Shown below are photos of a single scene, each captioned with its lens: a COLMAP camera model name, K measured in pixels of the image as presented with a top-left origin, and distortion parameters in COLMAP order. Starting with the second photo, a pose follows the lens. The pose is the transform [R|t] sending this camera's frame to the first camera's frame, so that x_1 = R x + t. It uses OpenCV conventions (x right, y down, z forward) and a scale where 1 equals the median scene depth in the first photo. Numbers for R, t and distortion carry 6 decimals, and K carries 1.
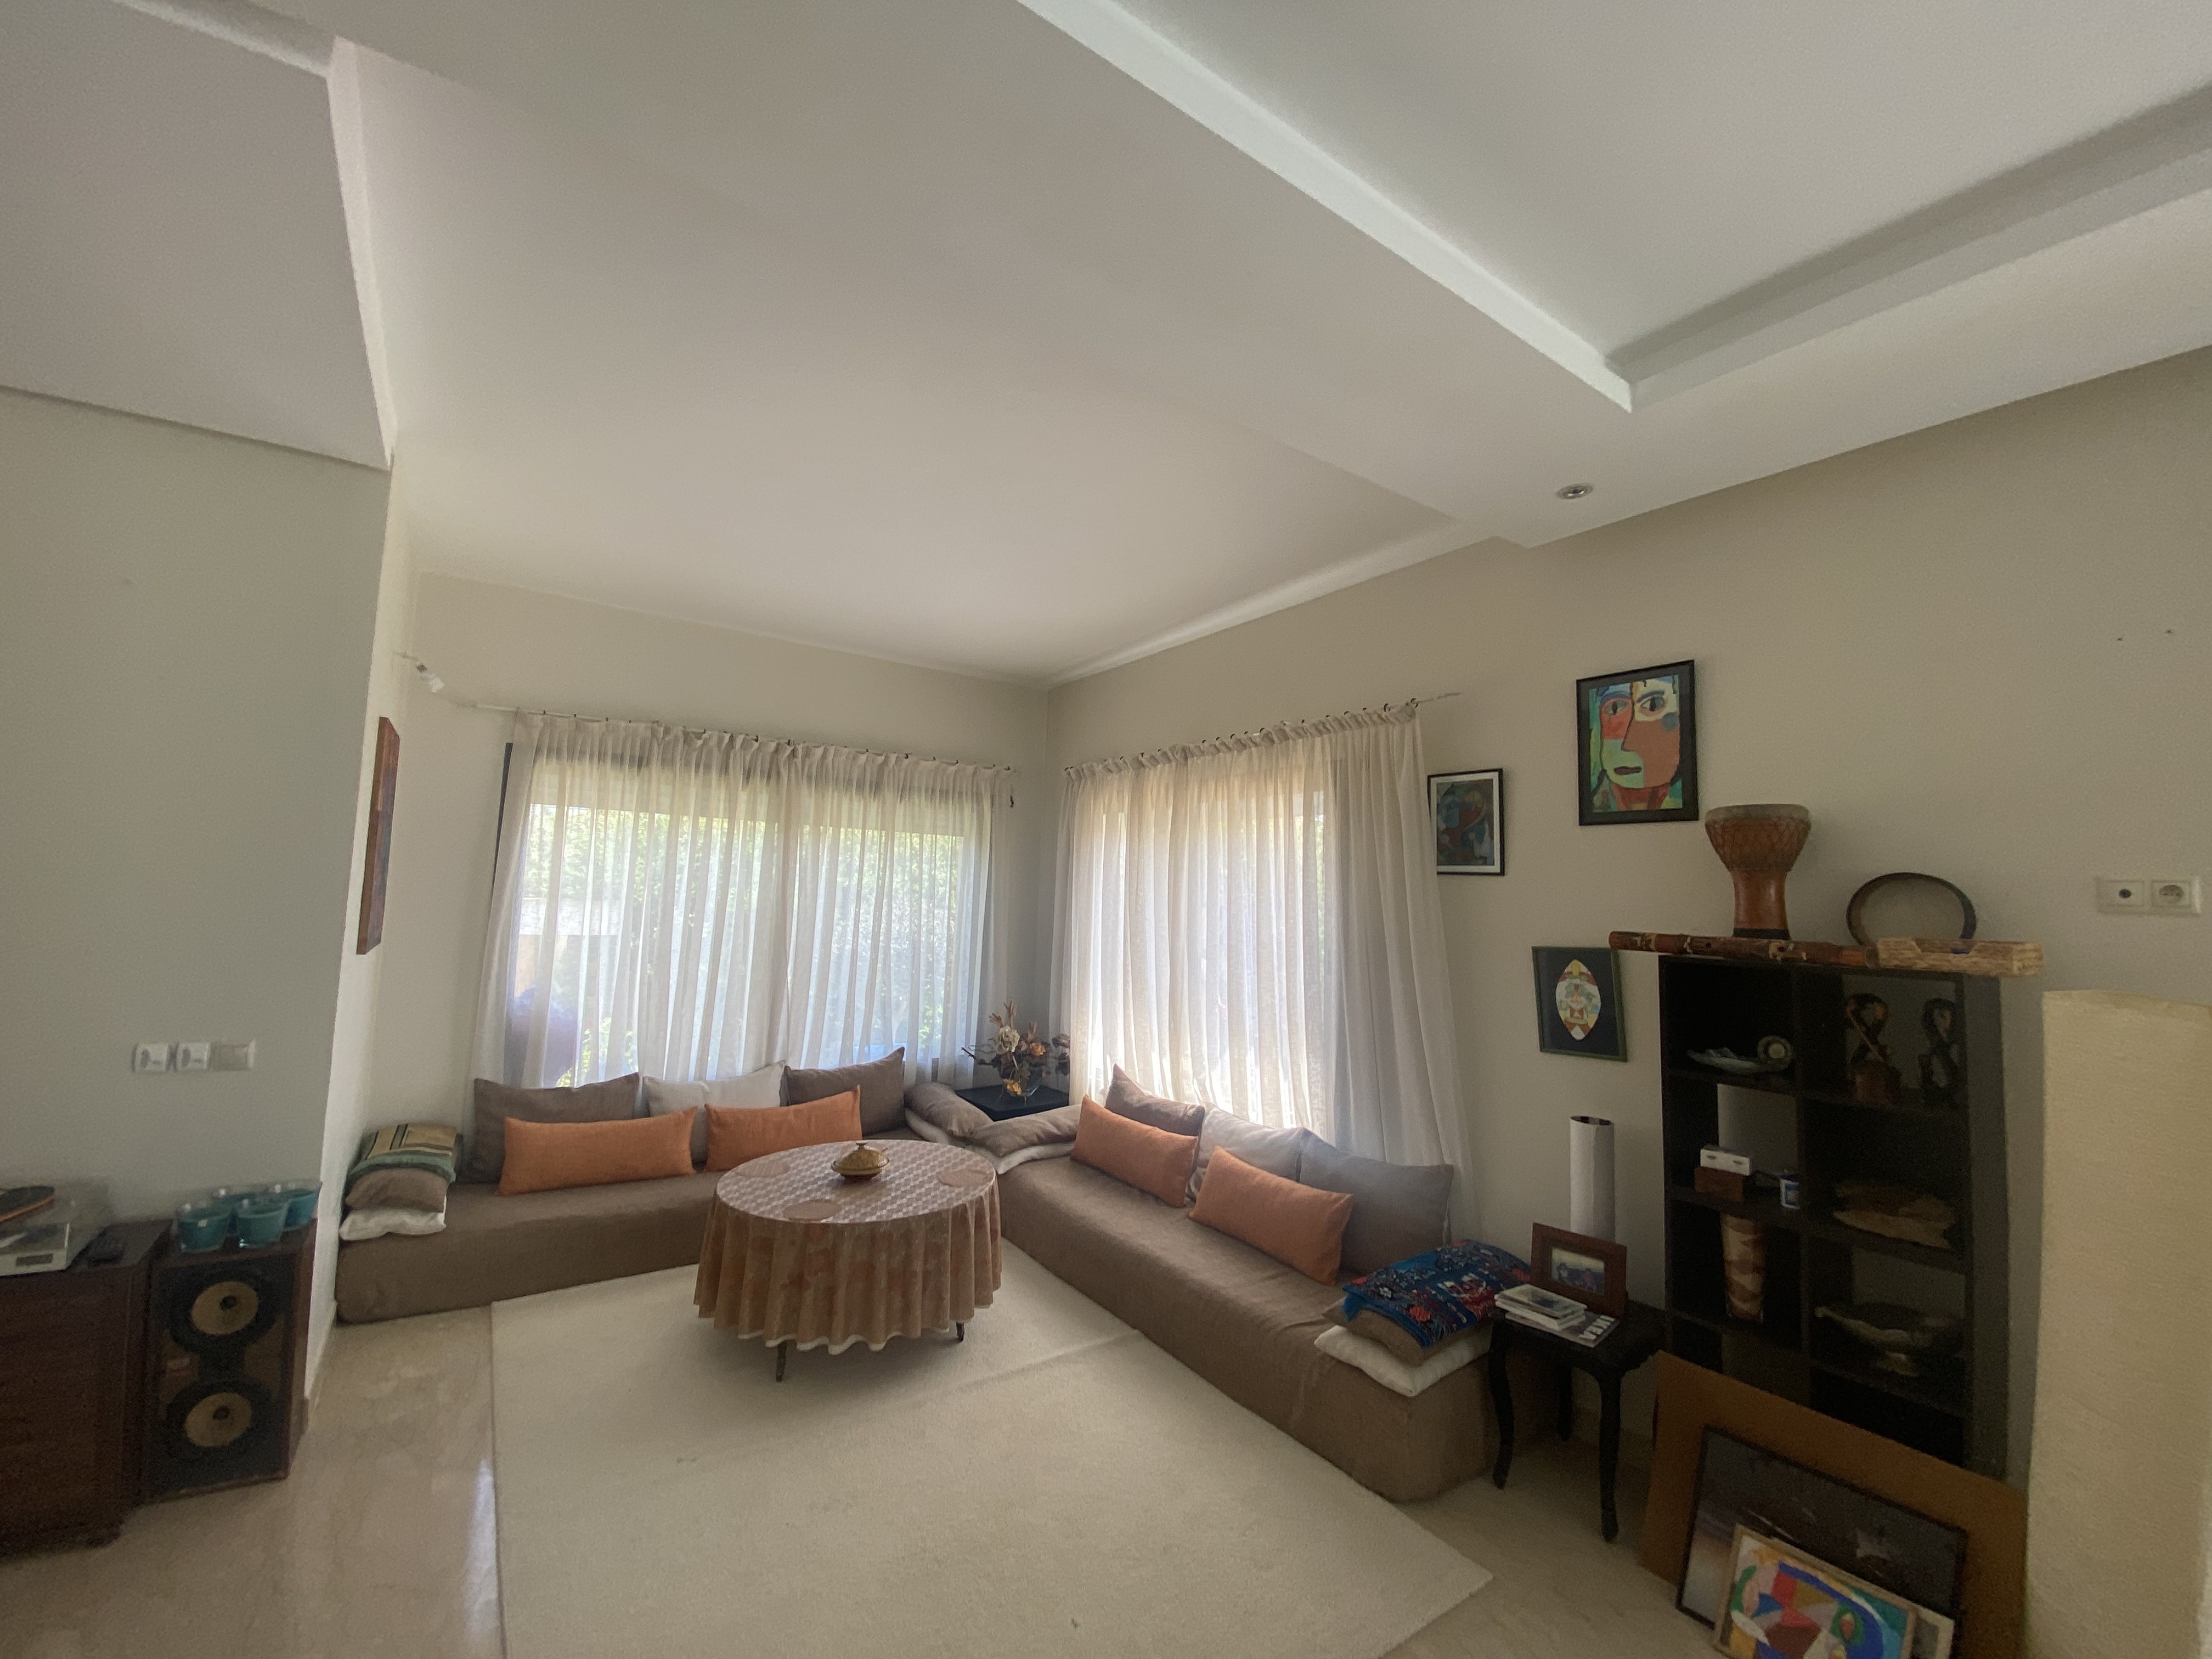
lens RADIAL K [[896.3, 0, 1123.9], [0, 896.3, 817.7], [0, 0, 1]] dist [-0.024710, -0.000965]
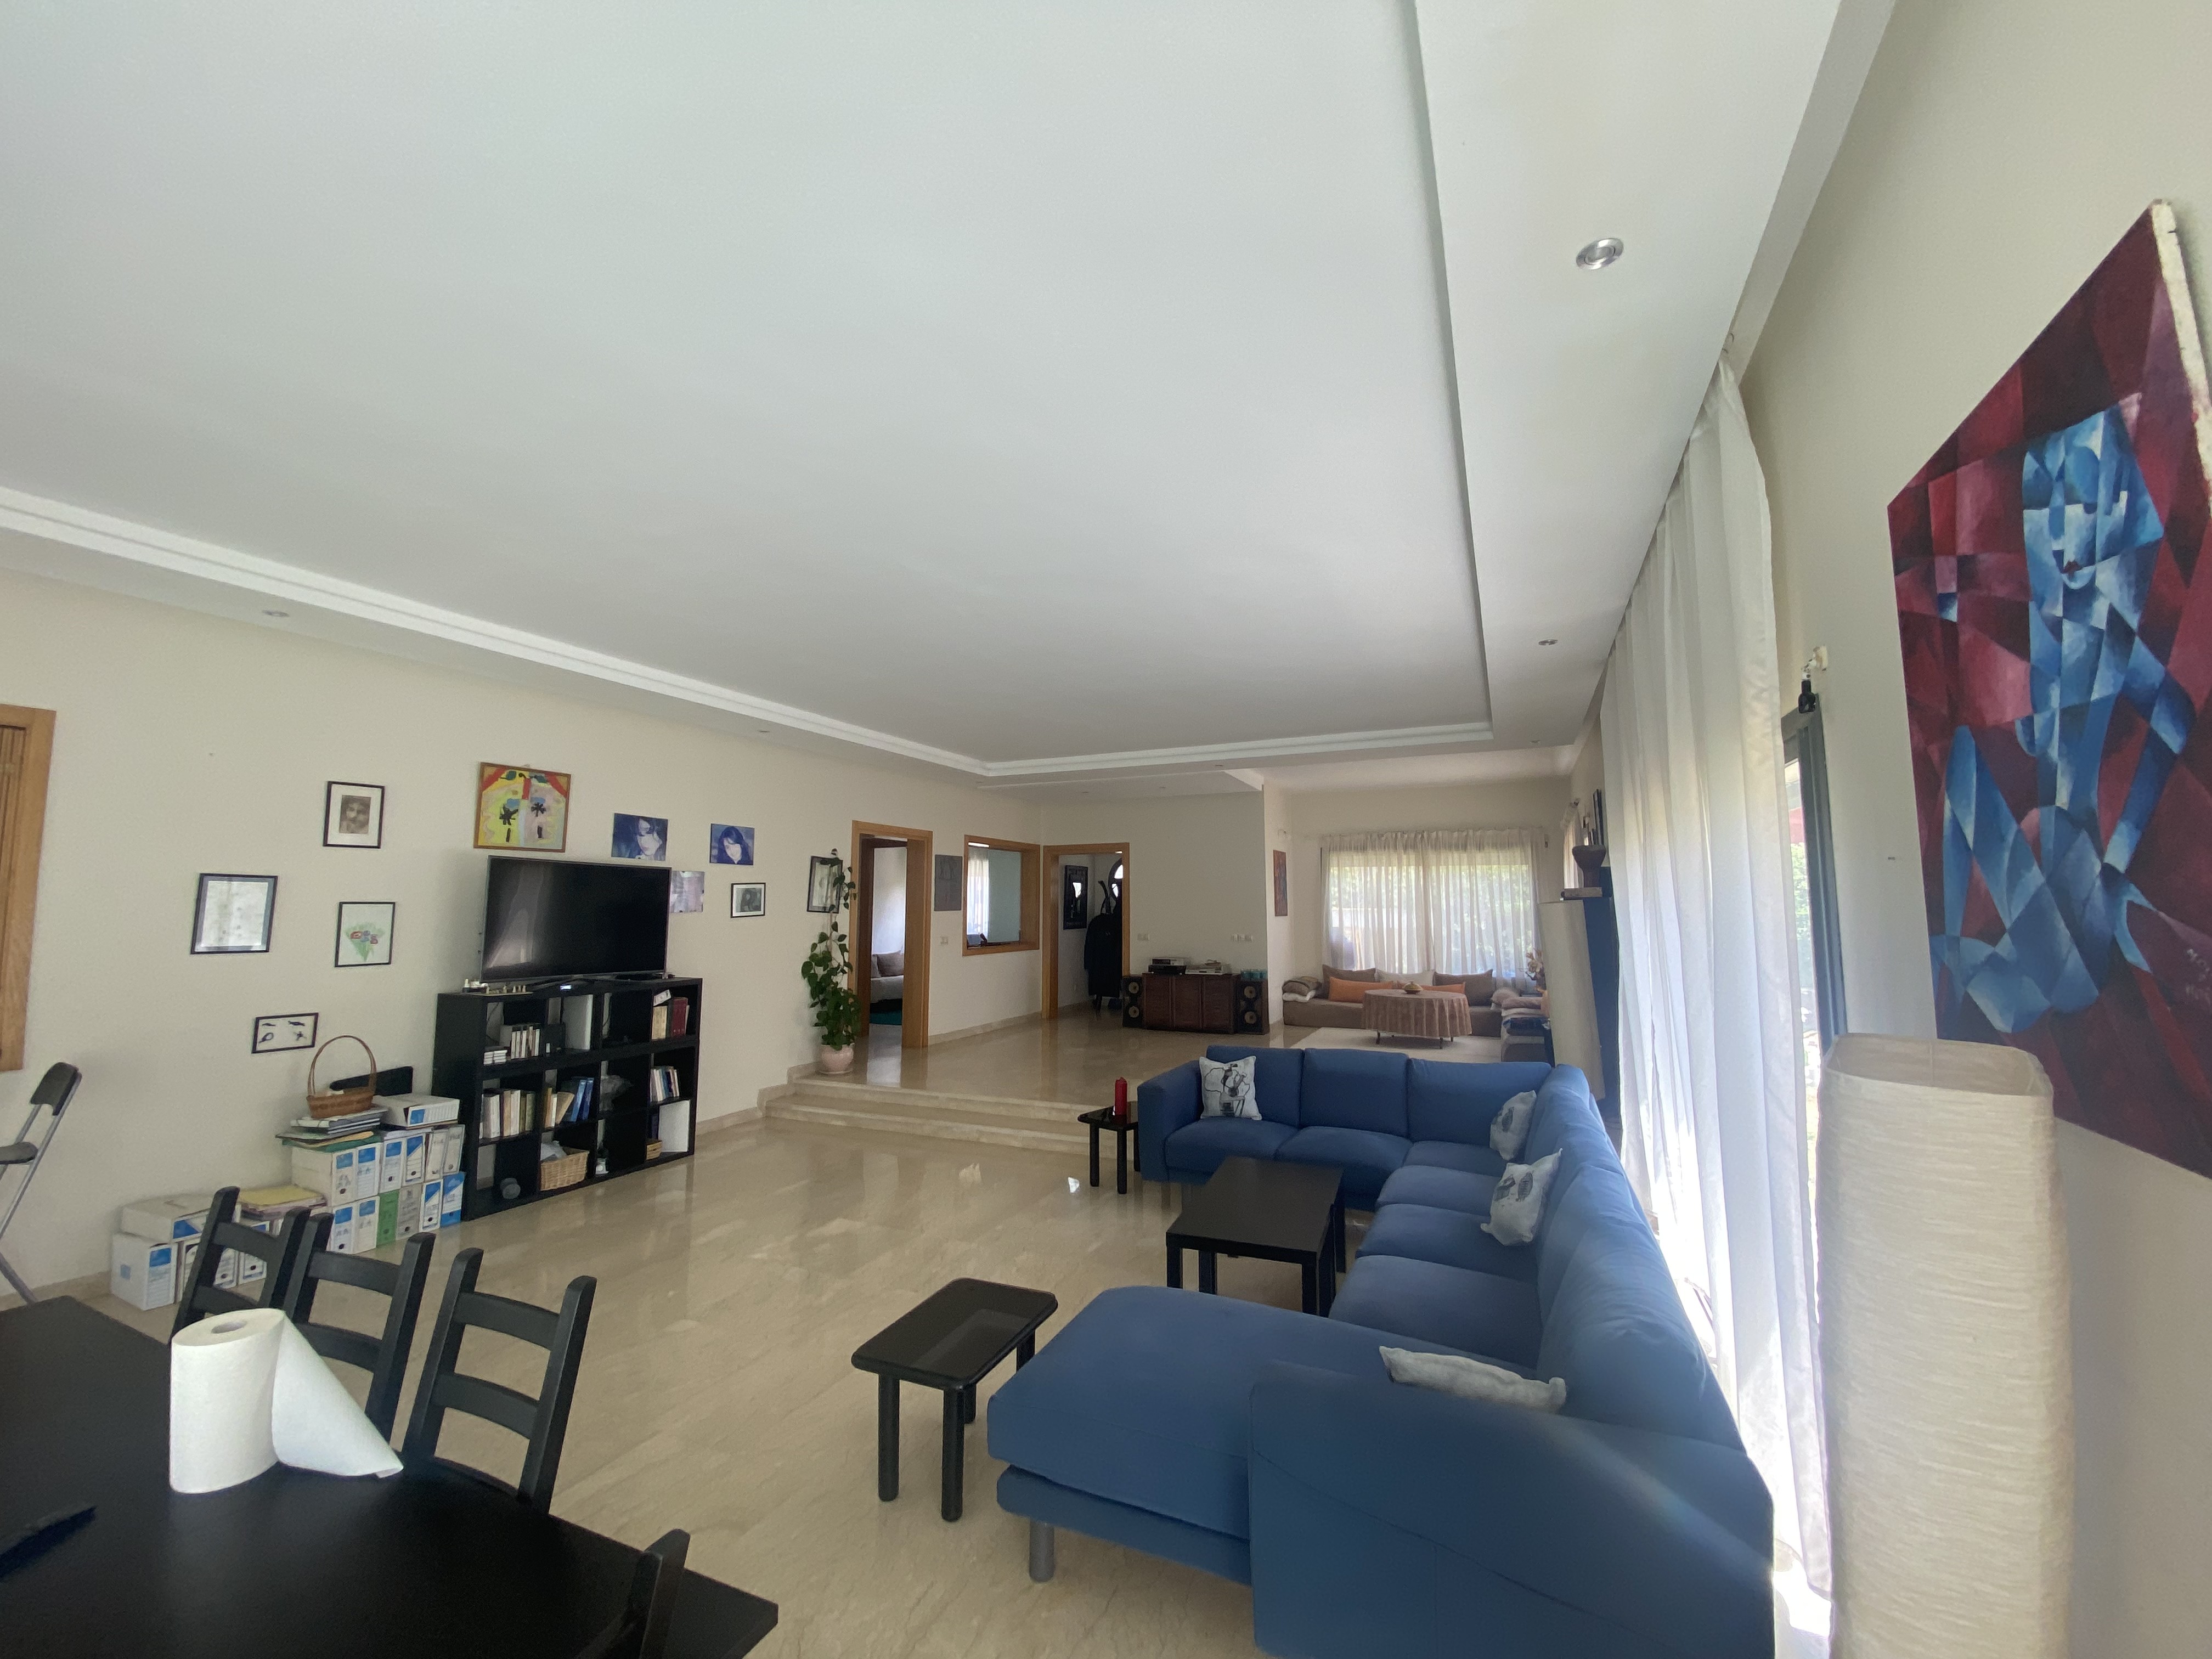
lens RADIAL K [[896.3, 0, 1108.2], [0, 896.3, 823.1], [0, 0, 1]] dist [-0.024710, -0.000965]
pose [[0.504063, -0.114046, -0.856104, 1.708510], [0.092681, 0.992662, -0.077669, -0.003400], [0.858680, -0.040195, 0.510934, -1.259624]]
